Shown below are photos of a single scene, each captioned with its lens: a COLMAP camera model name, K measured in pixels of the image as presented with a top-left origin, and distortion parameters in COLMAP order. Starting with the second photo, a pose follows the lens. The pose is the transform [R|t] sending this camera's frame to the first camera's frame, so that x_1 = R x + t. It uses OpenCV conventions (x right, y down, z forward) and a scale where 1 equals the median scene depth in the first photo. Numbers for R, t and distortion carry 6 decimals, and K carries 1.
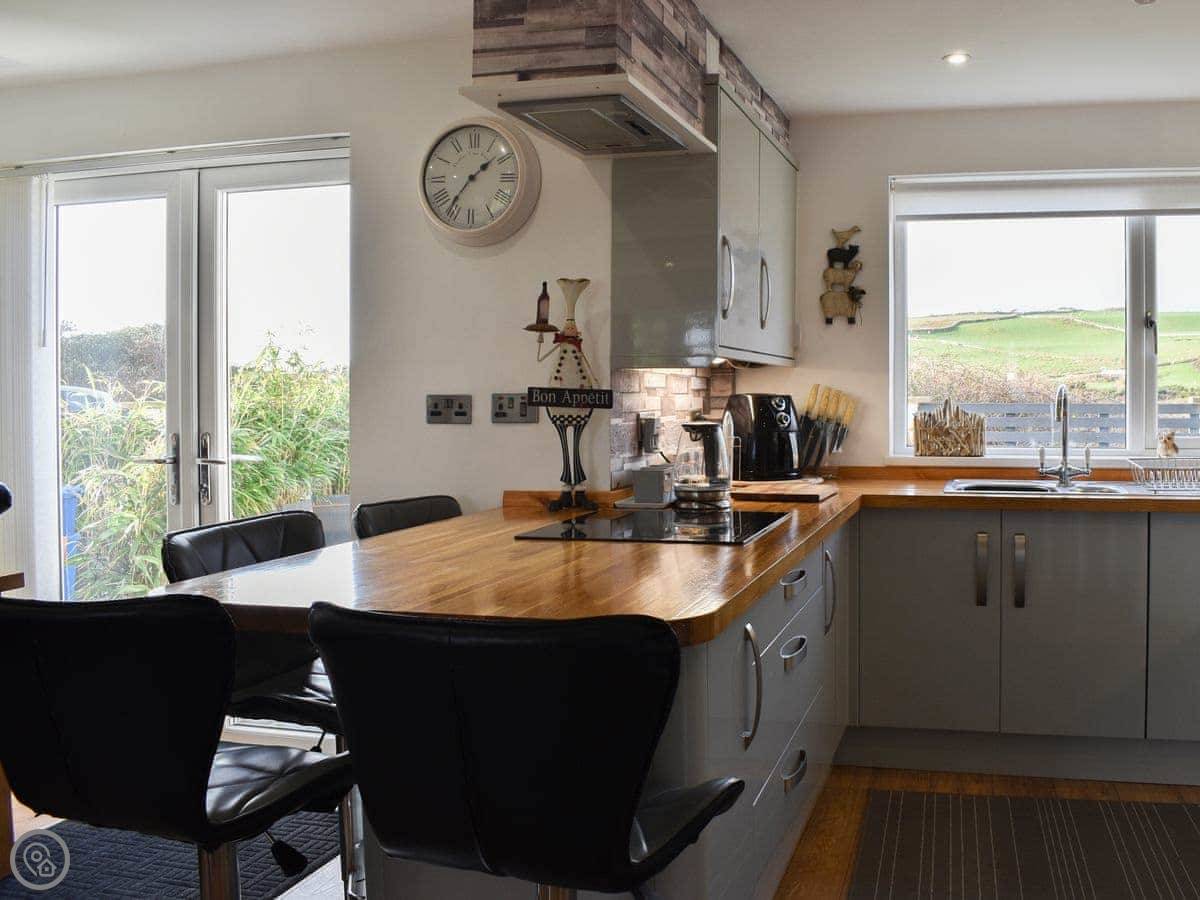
lens RADIAL K [[1069.7, 0, 751.7], [0, 1069.7, 418.0], [0, 0, 1]] dist [-0.123149, 0.002001]
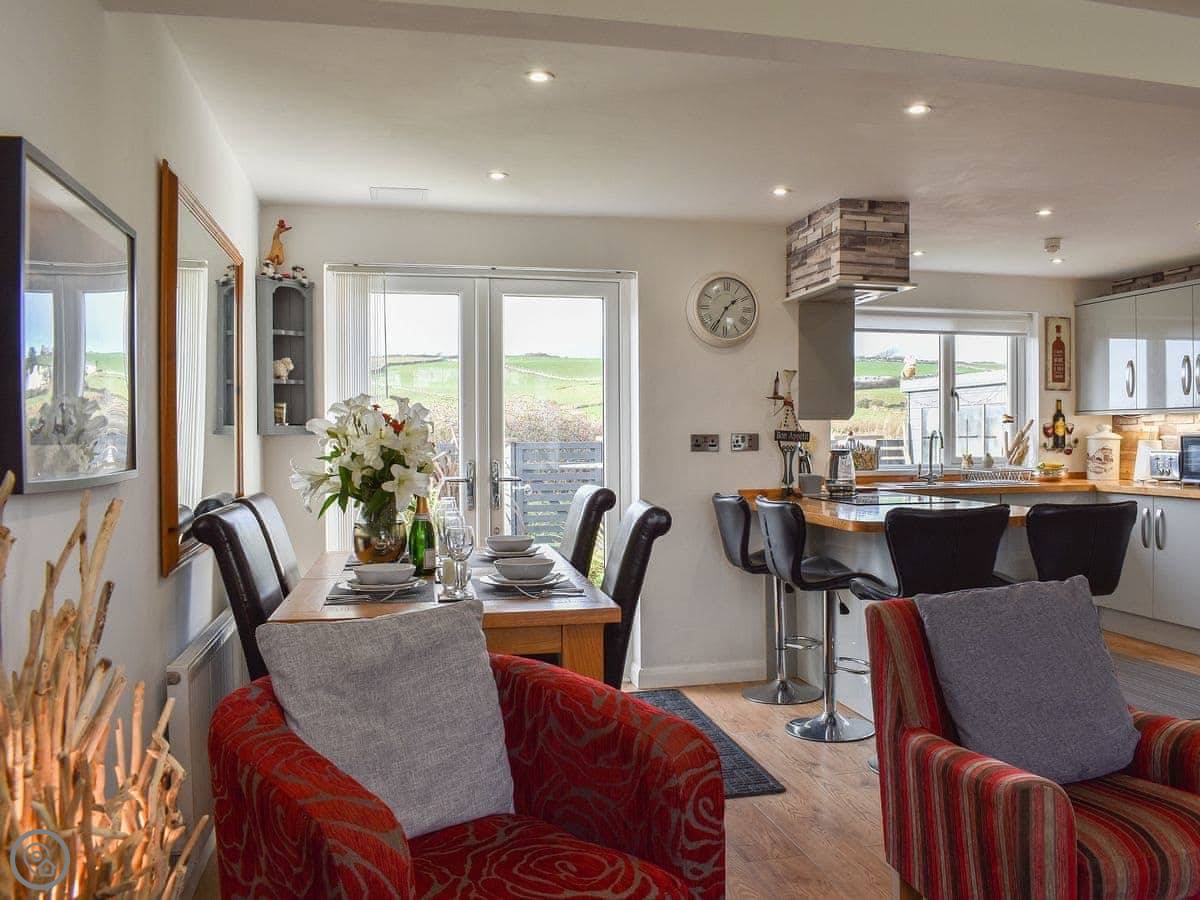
lens RADIAL K [[1036.5, 0, 680.6], [0, 1036.5, 445.7], [0, 0, 1]] dist [-0.084782, -0.006650]
pose [[0.889541, -0.007329, 0.456796, -1.101234], [0.012689, 0.999882, -0.008666, 0.009999], [-0.456678, 0.013505, 0.889529, -0.463833]]
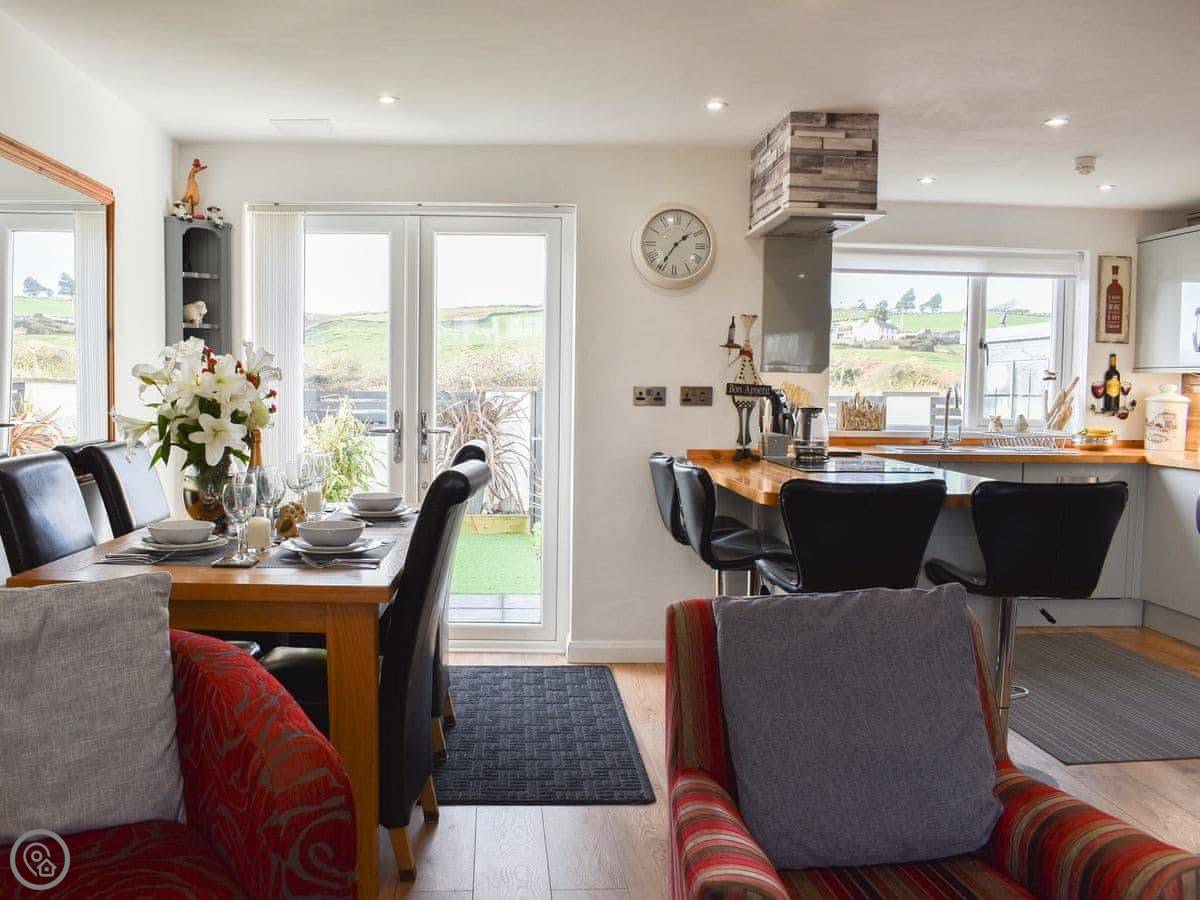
lens RADIAL K [[1030.2, 0, 533.9], [0, 1030.2, 448.0], [0, 0, 1]] dist [-0.092538, 0.013524]
pose [[0.972077, -0.002047, 0.234651, -0.811075], [-0.007789, 0.999129, 0.040984, 0.007035], [-0.234531, -0.041667, 0.971215, -0.402947]]
